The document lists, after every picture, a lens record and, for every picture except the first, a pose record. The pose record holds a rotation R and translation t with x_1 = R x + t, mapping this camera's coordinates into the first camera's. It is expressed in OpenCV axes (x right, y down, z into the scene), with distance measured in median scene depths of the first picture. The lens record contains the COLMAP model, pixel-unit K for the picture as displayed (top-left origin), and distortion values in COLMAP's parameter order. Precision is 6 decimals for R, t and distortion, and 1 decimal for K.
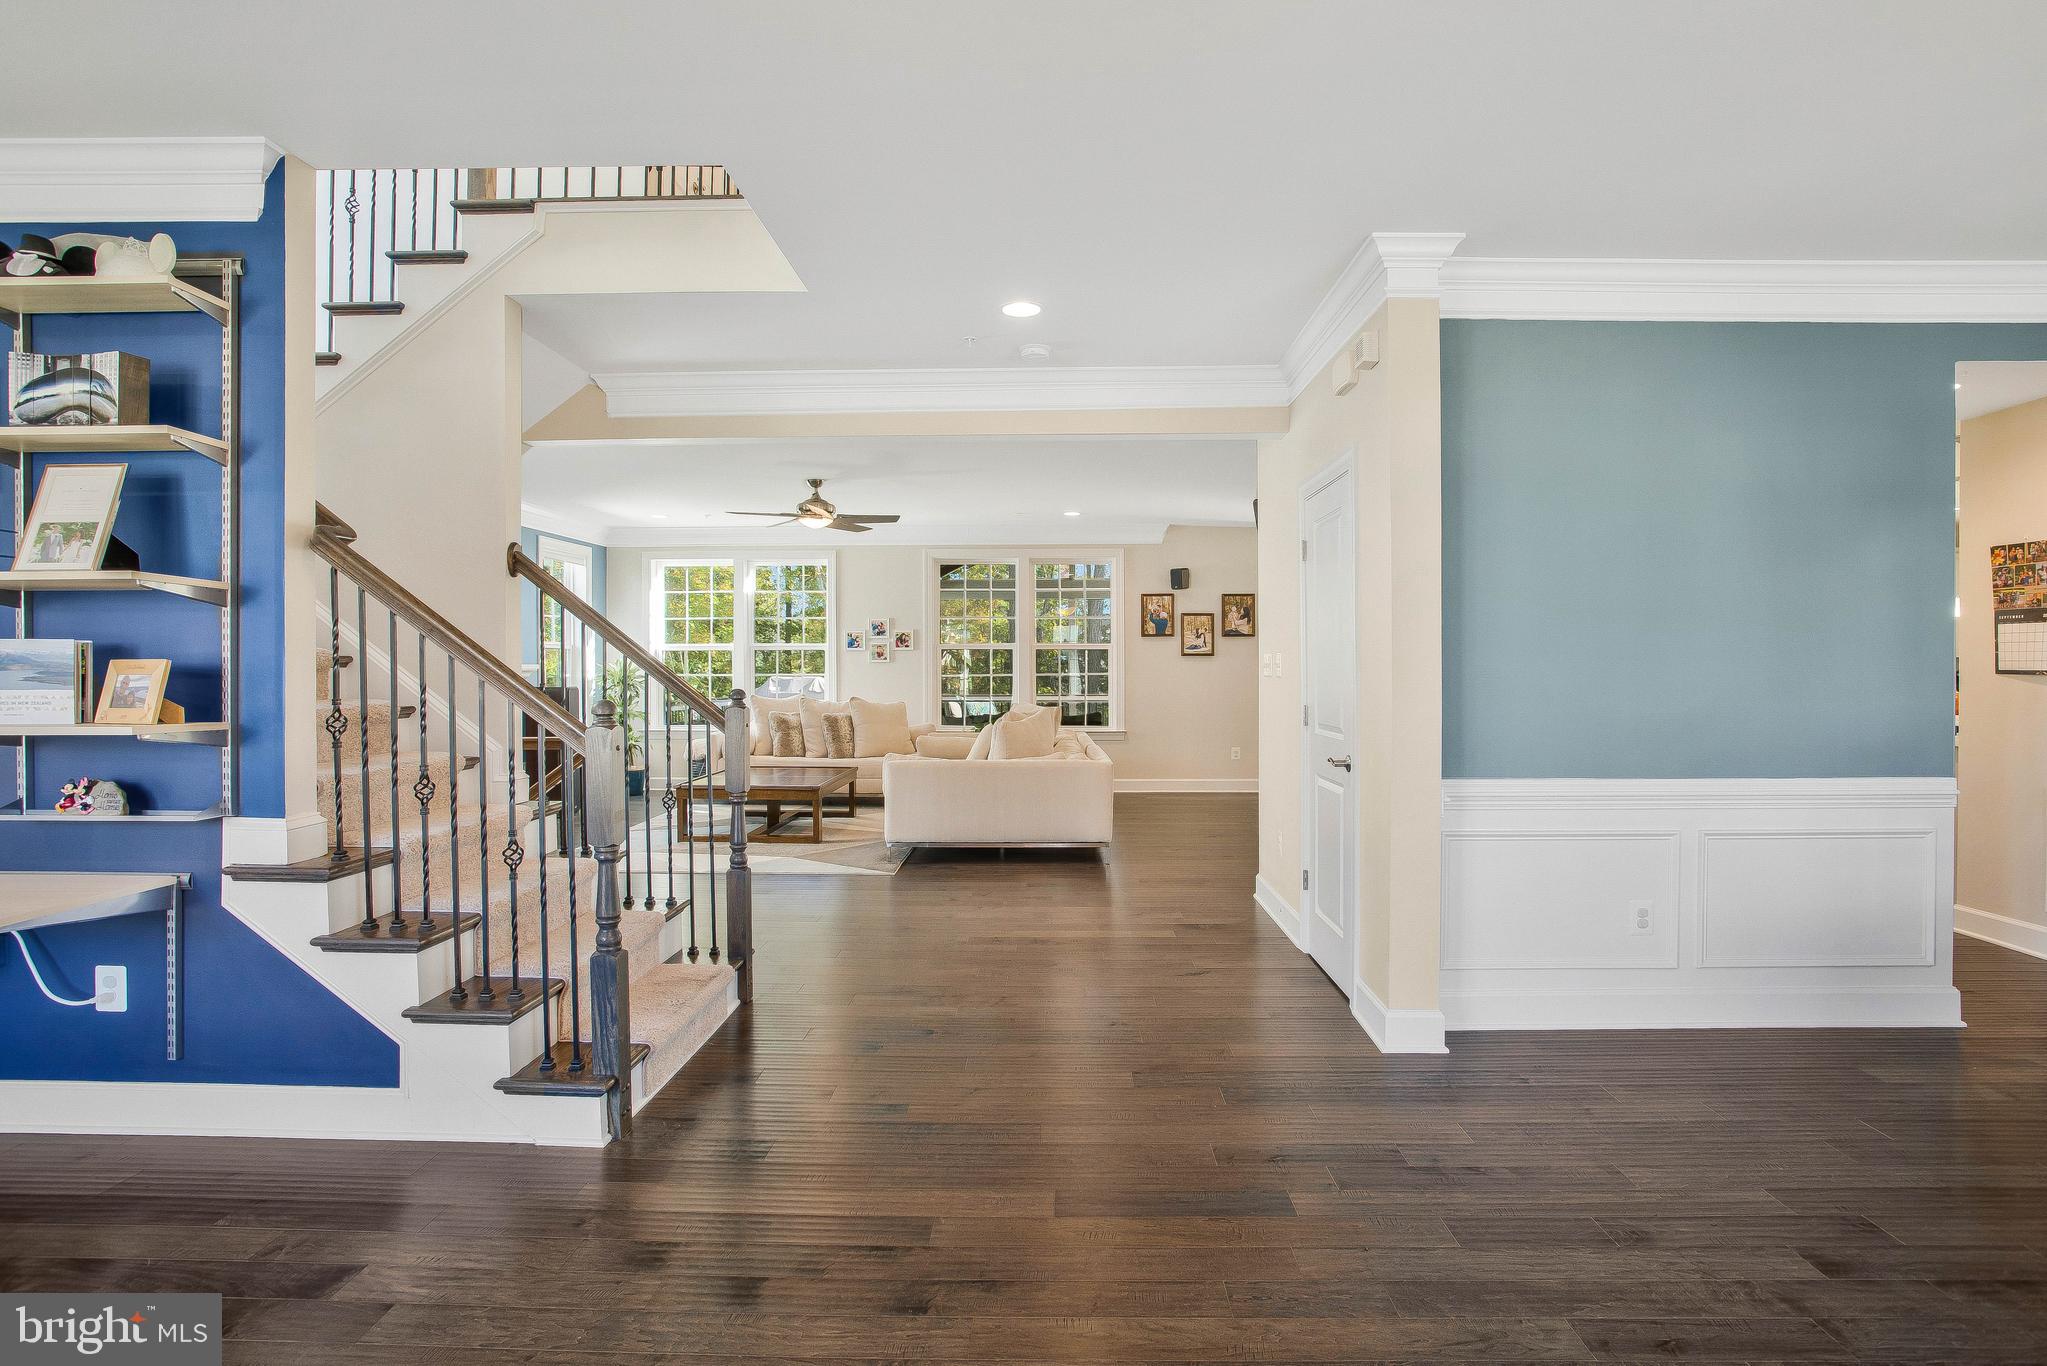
lens RADIAL K [[1007.7, 0, 1033.4], [0, 1007.7, 668.1], [0, 0, 1]] dist [-0.060170, 0.026748]
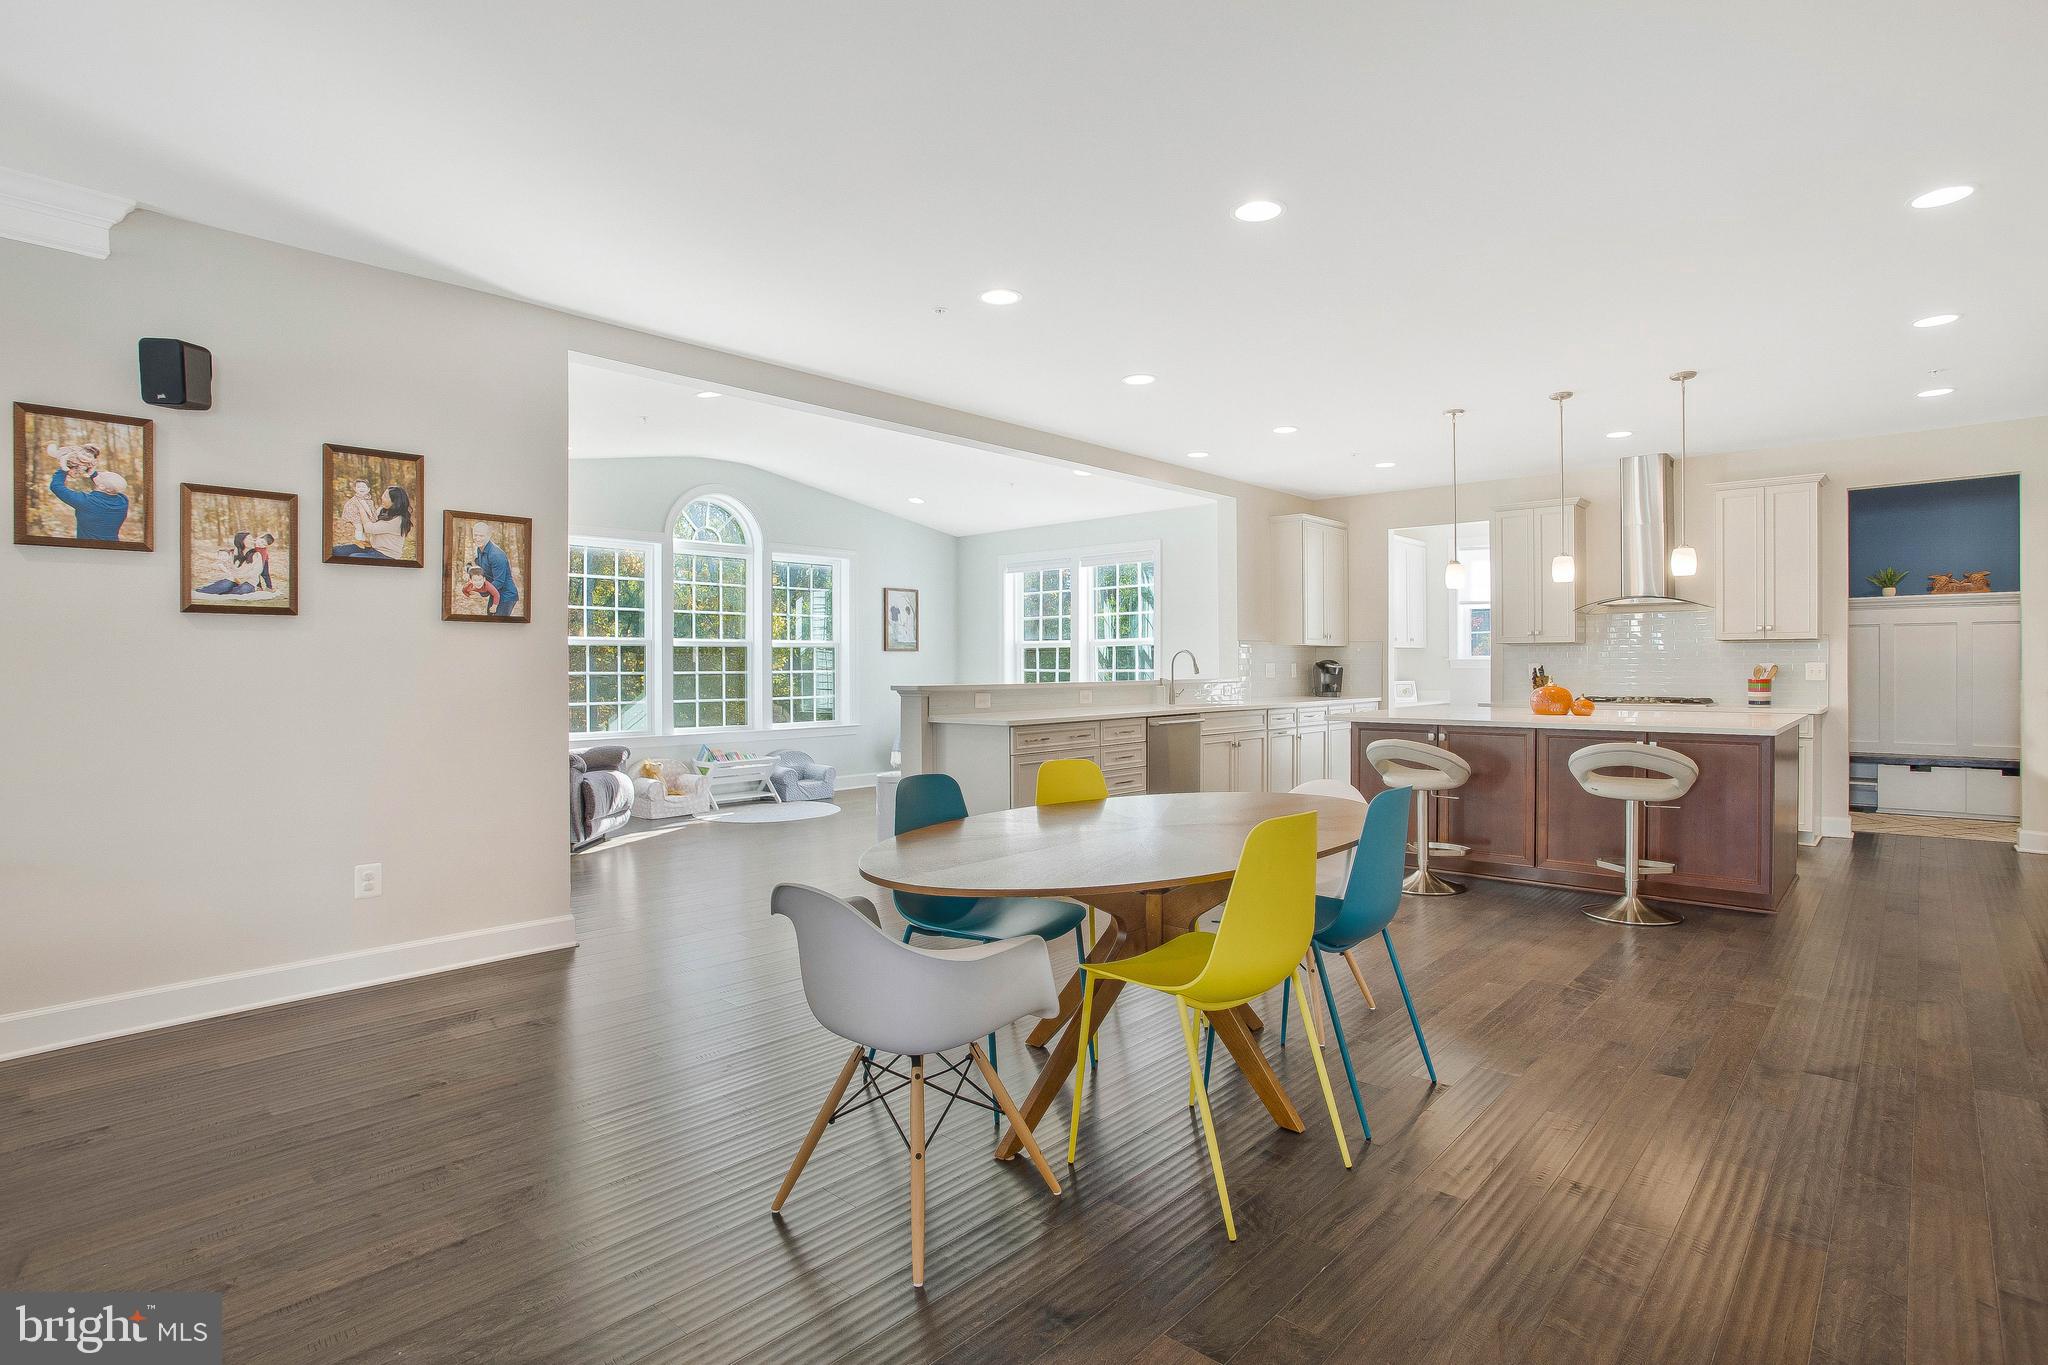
lens RADIAL K [[1010.1, 0, 1021.4], [0, 1010.1, 660.5], [0, 0, 1]] dist [-0.026142, 0.001187]
pose [[0.666679, -0.001727, 0.745343, 0.088375], [0.005232, 0.999984, -0.002363, 0.005915], [-0.745327, 0.005475, 0.666677, 0.577586]]
